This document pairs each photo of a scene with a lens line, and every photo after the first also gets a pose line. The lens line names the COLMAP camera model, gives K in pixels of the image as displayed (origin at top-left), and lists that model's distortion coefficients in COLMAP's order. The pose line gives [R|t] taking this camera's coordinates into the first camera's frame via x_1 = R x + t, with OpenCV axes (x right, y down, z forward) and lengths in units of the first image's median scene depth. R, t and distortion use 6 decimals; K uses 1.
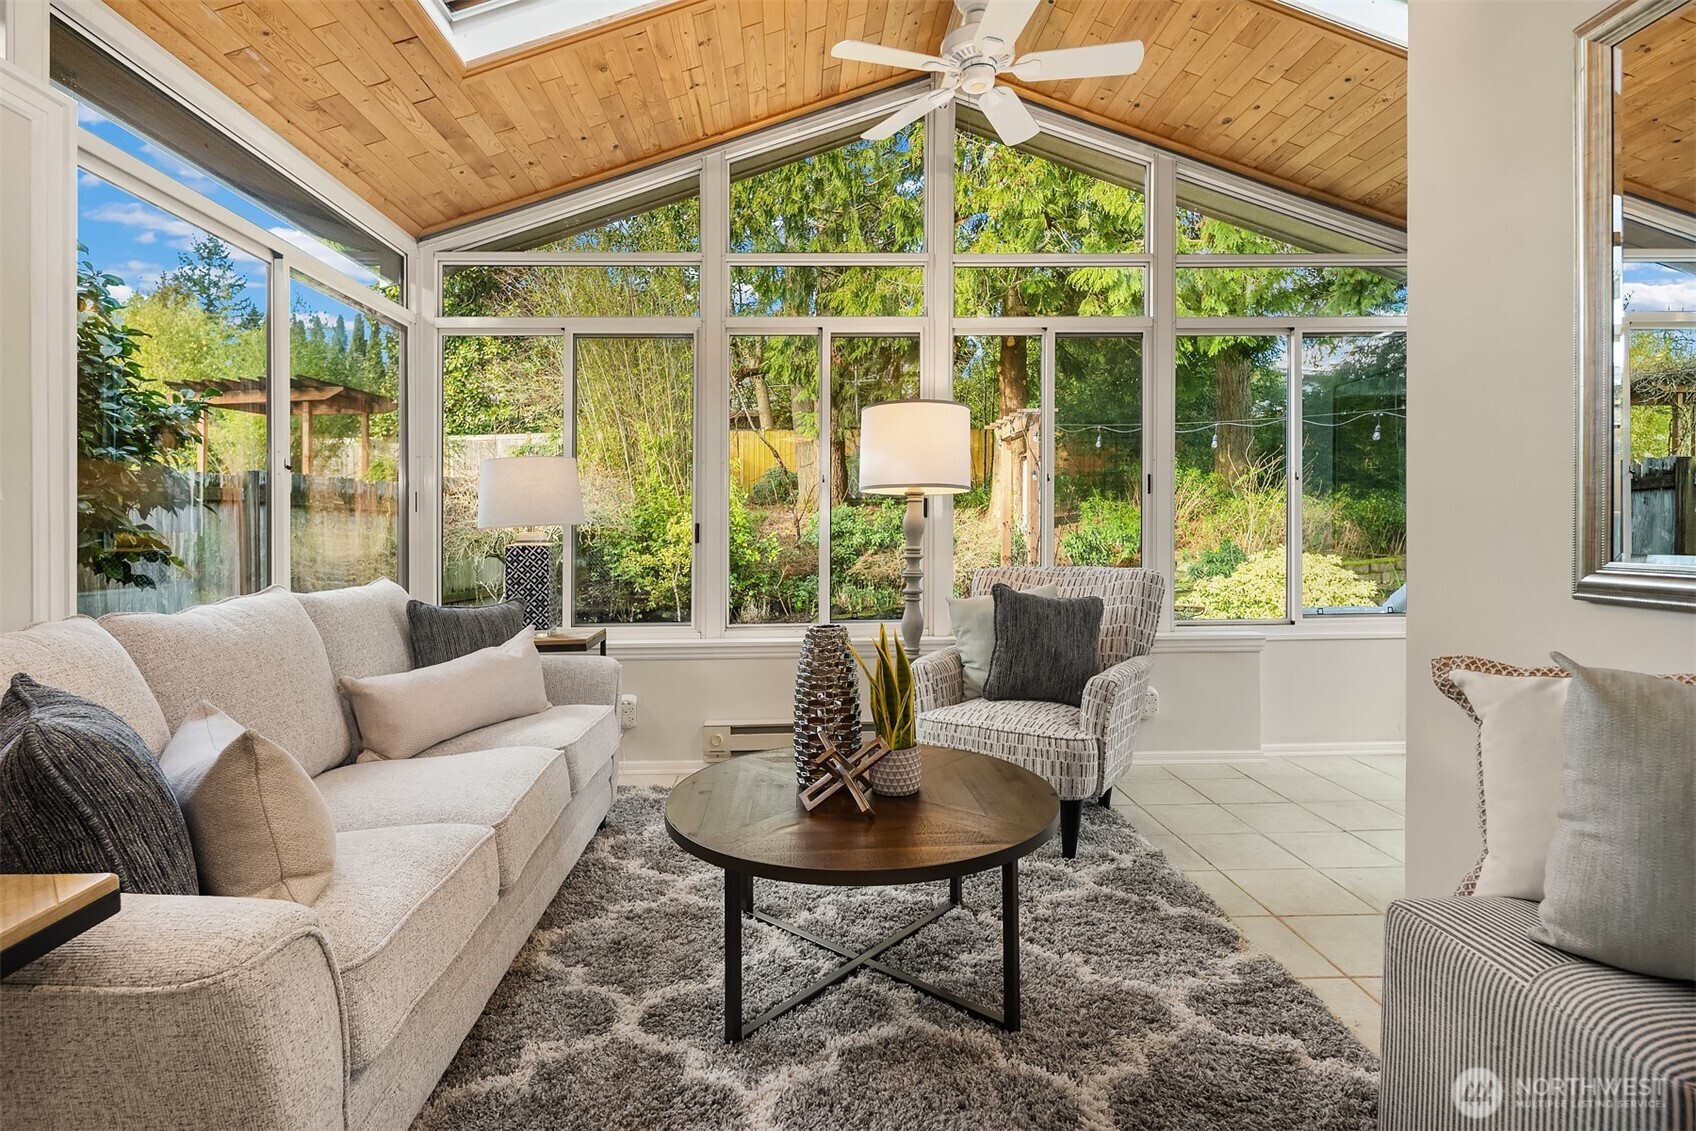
lens RADIAL K [[823.8, 0, 815.6], [0, 823.8, 538.5], [0, 0, 1]] dist [0.002307, -0.002611]
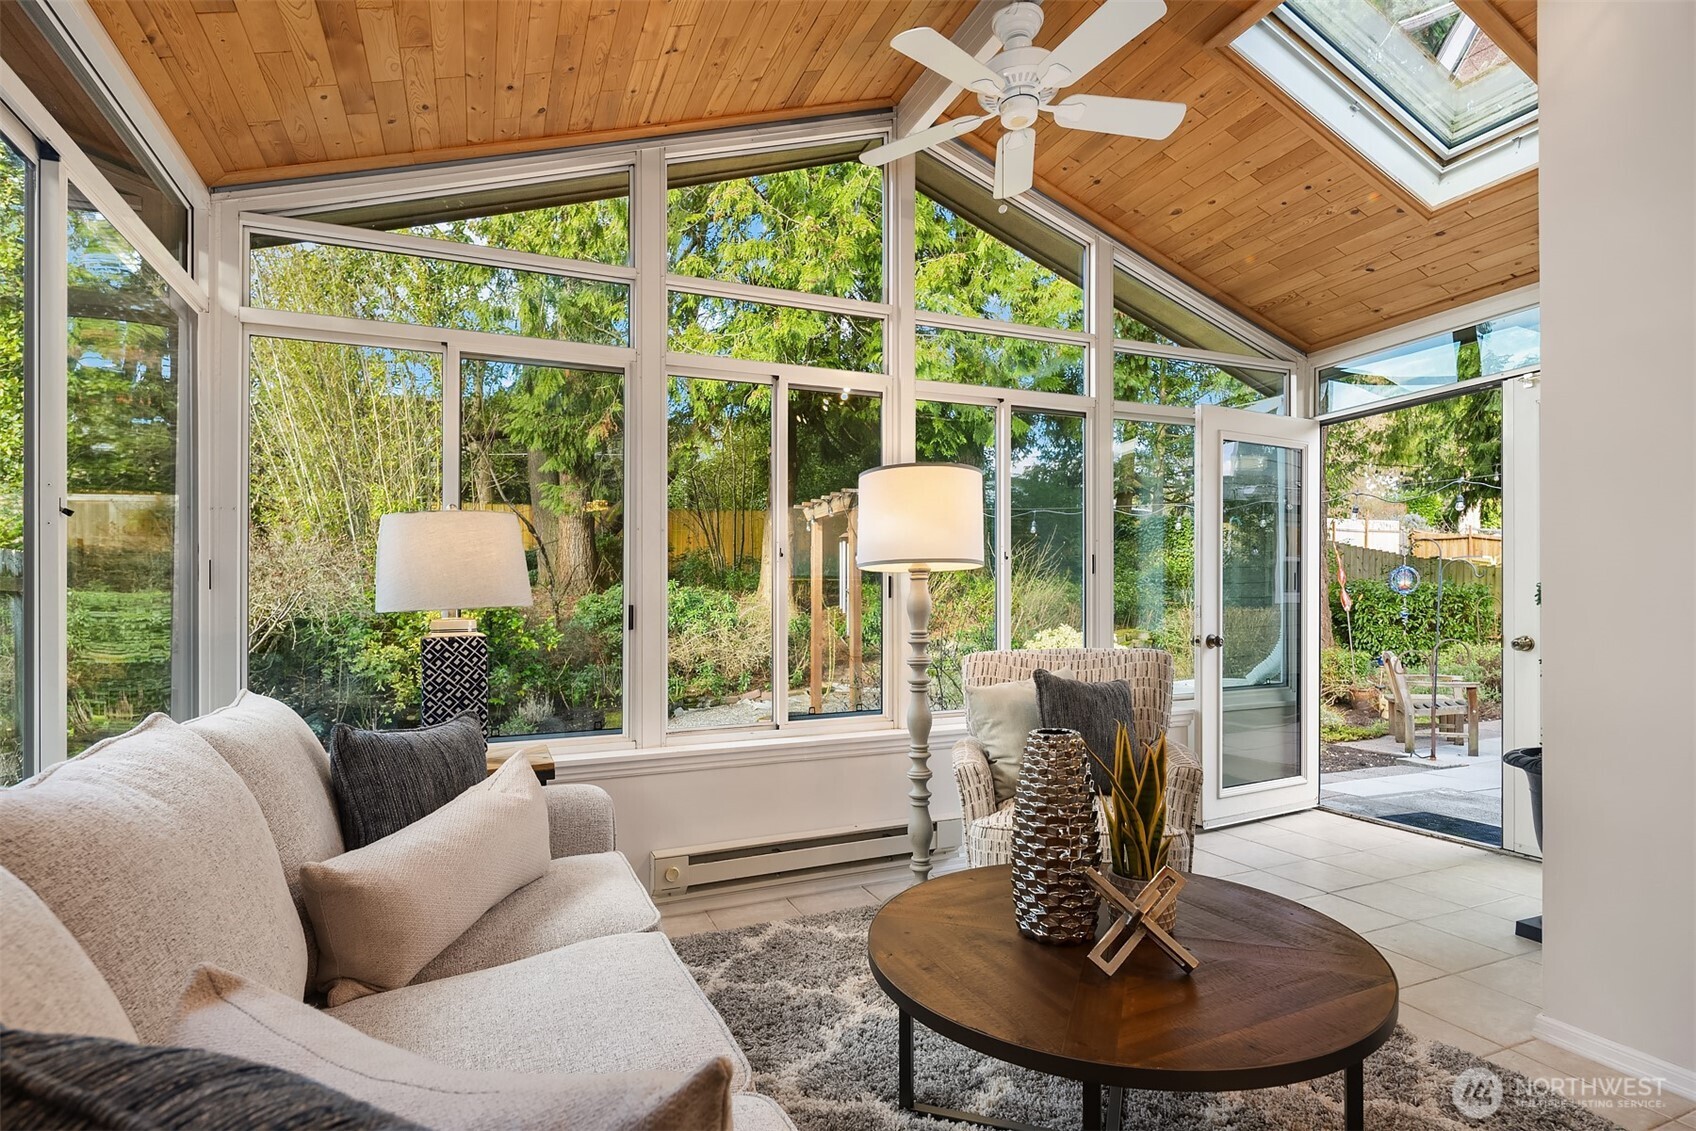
lens RADIAL K [[823.8, 0, 815.2], [0, 823.8, 615.5], [0, 0, 1]] dist [0.002307, -0.002611]
pose [[0.931389, -0.007224, 0.363953, -0.280728], [0.010120, 0.999930, -0.006050, -0.001696], [-0.363884, 0.009318, 0.931398, 0.198368]]
